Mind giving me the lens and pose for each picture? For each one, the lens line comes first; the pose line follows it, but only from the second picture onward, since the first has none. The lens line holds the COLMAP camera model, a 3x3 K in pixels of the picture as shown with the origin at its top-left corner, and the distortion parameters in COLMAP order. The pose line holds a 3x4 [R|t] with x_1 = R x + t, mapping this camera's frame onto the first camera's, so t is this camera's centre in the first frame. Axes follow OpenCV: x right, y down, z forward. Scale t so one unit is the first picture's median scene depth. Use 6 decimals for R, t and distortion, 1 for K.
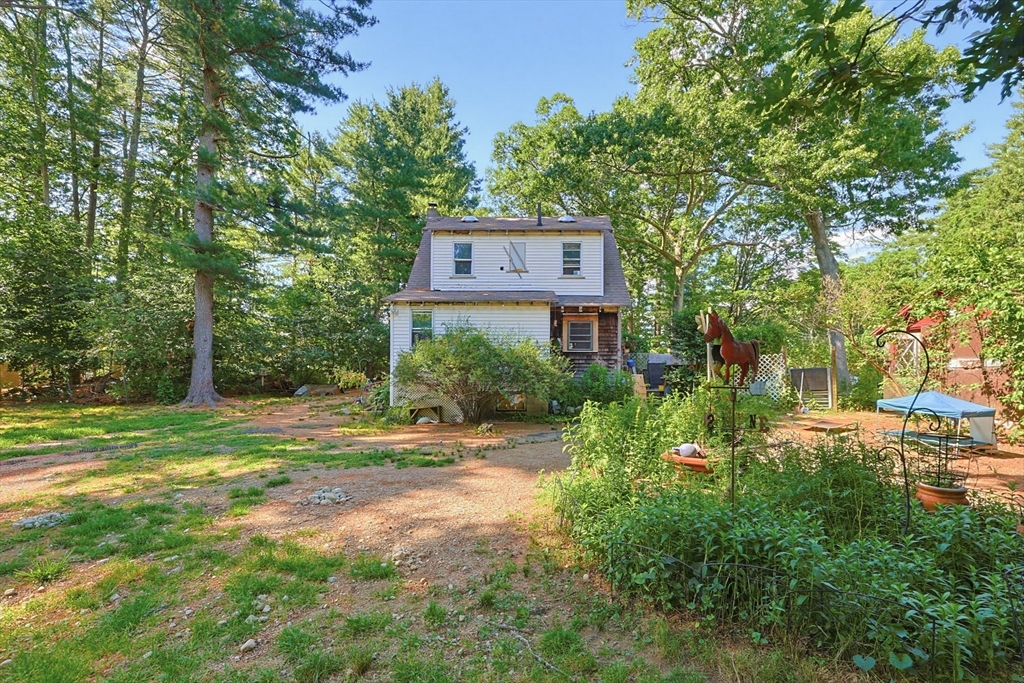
lens RADIAL K [[422.0, 0, 511.0], [0, 422.0, 370.9], [0, 0, 1]] dist [-0.000688, -0.000006]
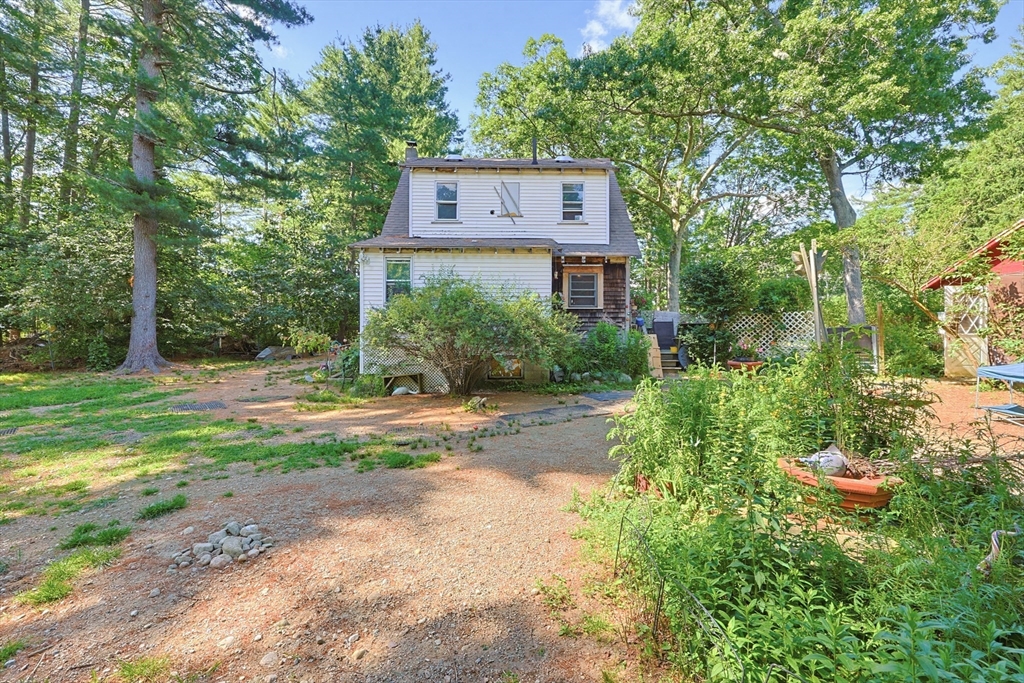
lens RADIAL K [[430.5, 0, 512.6], [0, 430.5, 332.4], [0, 0, 1]] dist [0.000288, -0.000081]
pose [[0.999076, -0.002891, 0.042870, -0.016182], [0.002670, 0.999983, 0.005227, -0.001377], [-0.042884, -0.005108, 0.999067, 0.102790]]
